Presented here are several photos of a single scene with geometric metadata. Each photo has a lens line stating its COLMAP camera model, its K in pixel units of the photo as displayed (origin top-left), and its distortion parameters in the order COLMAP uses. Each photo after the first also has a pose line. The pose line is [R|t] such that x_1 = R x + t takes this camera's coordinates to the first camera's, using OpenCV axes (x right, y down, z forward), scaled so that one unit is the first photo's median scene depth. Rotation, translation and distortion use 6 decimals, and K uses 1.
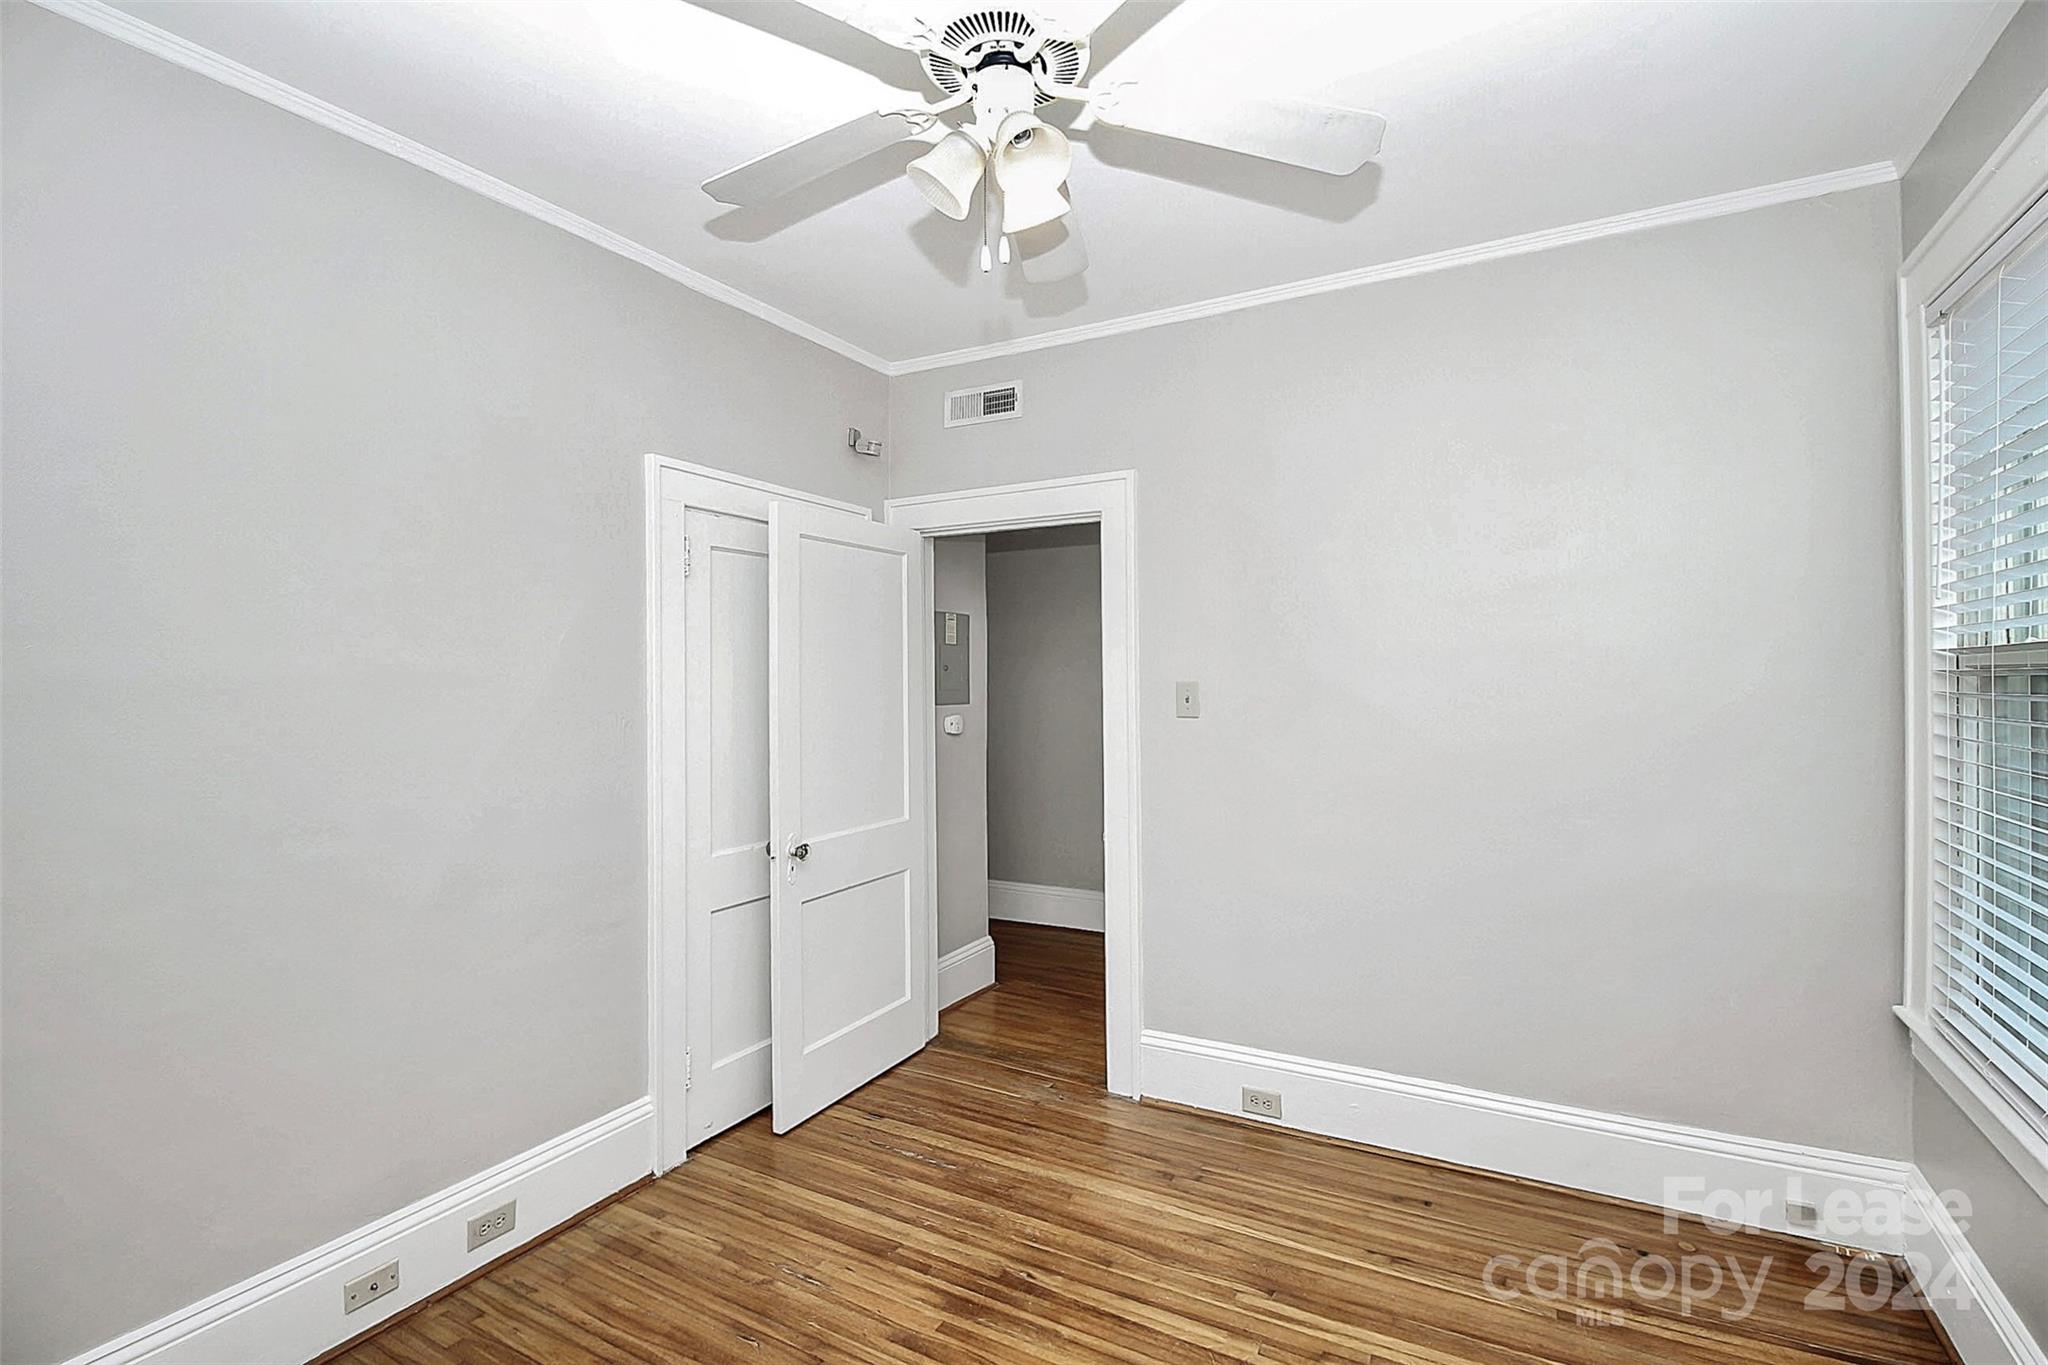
lens RADIAL K [[973.7, 0, 1019.1], [0, 973.7, 673.7], [0, 0, 1]] dist [-0.001580, -0.012613]
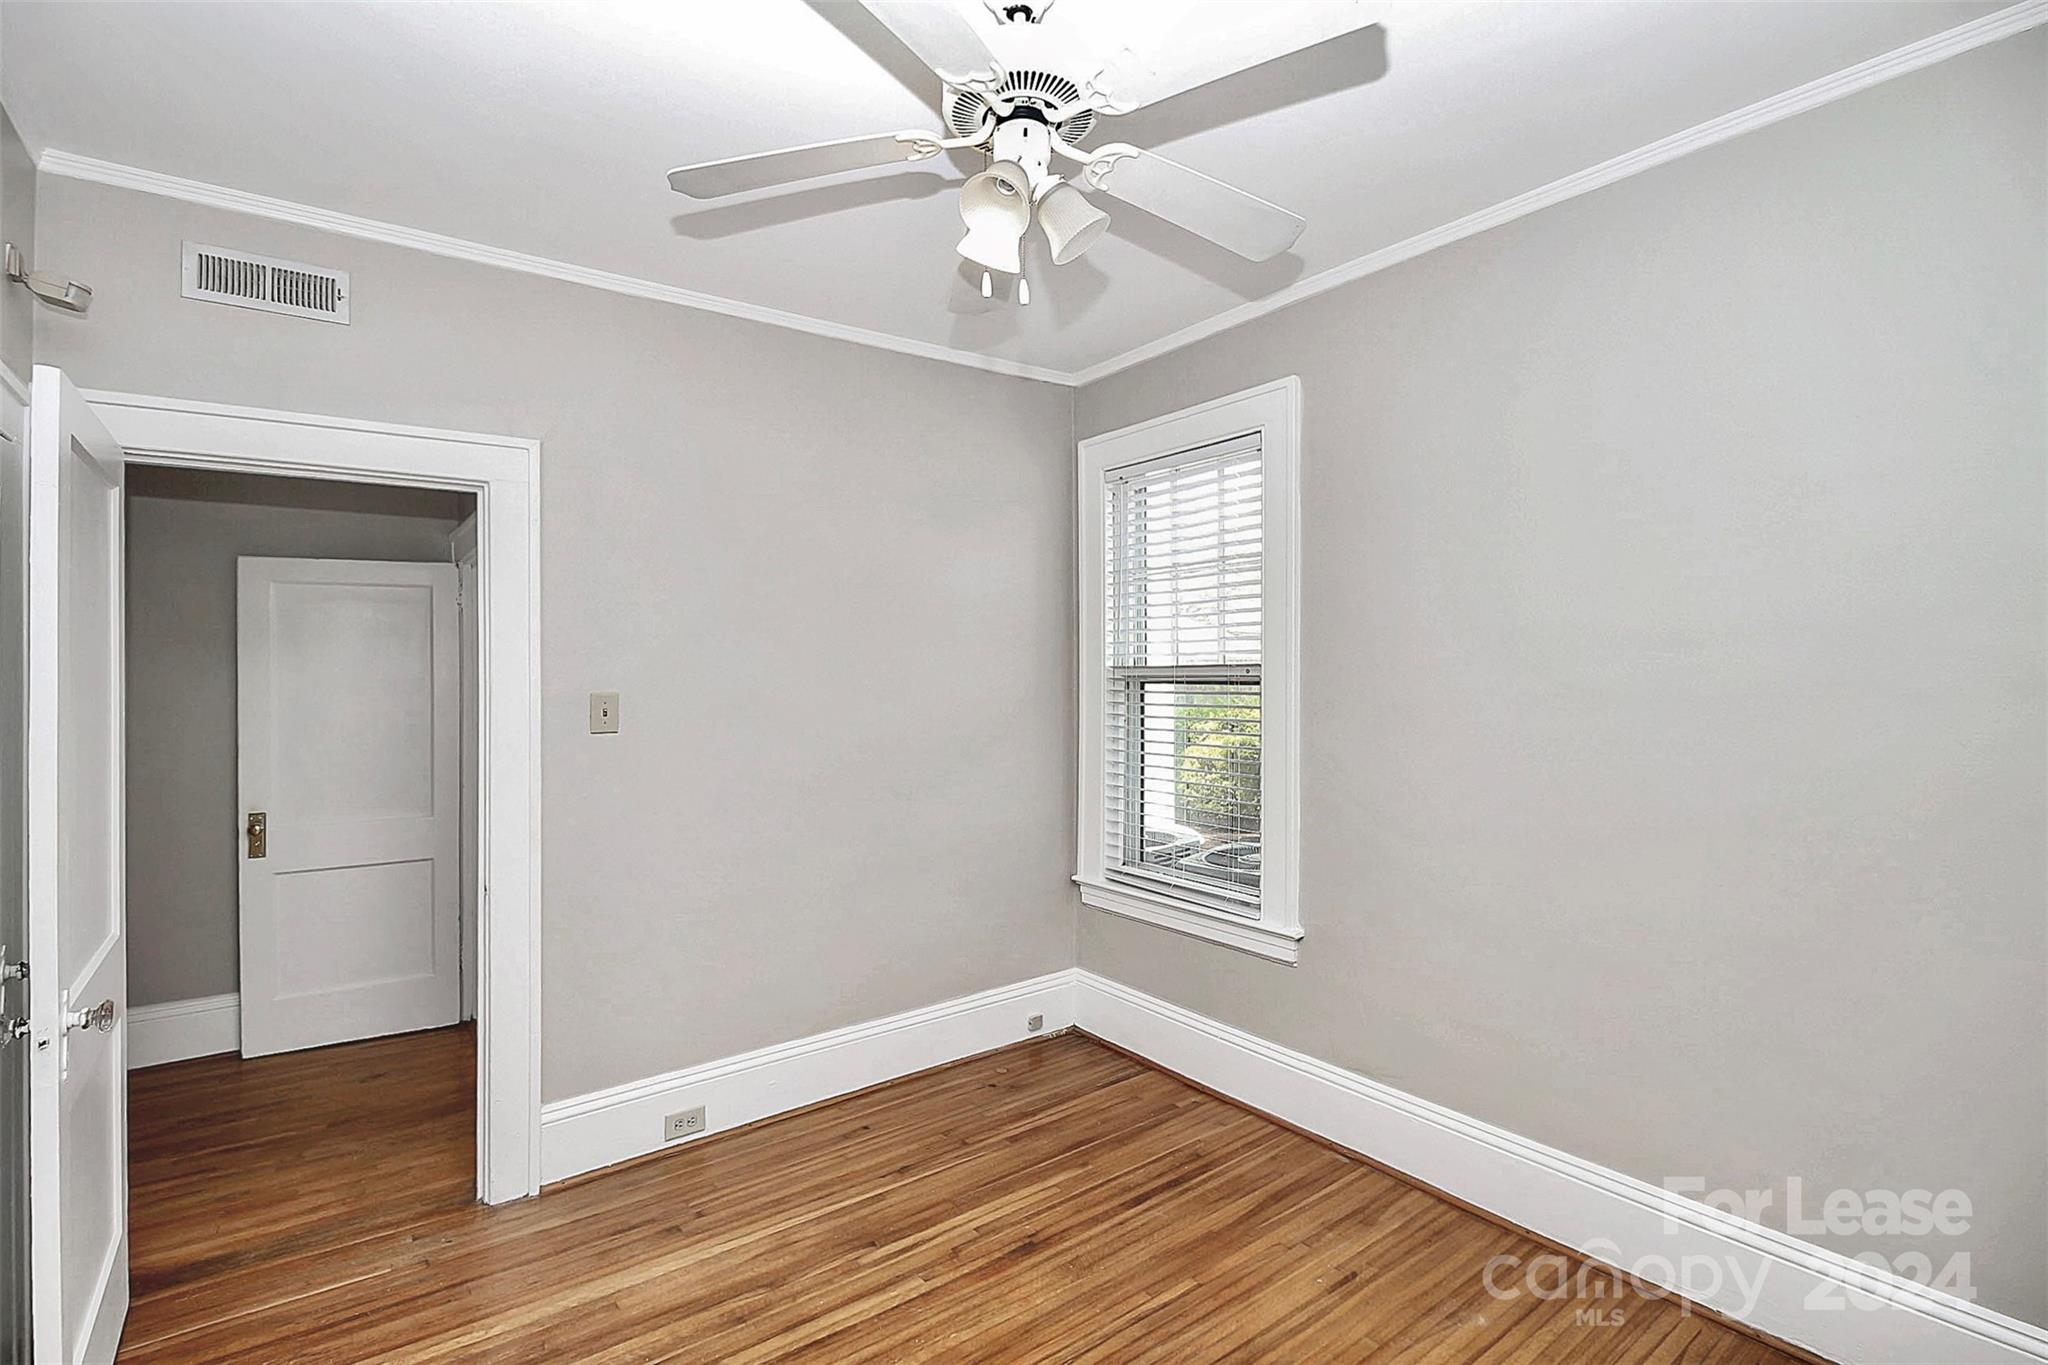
lens RADIAL K [[973.7, 0, 1019.1], [0, 973.7, 673.7], [0, 0, 1]] dist [-0.001580, -0.012613]
pose [[0.384705, 0.003449, 0.923033, -0.585080], [0.006882, 0.999955, -0.006605, -0.000845], [-0.923014, 0.008893, 0.384664, 0.349513]]
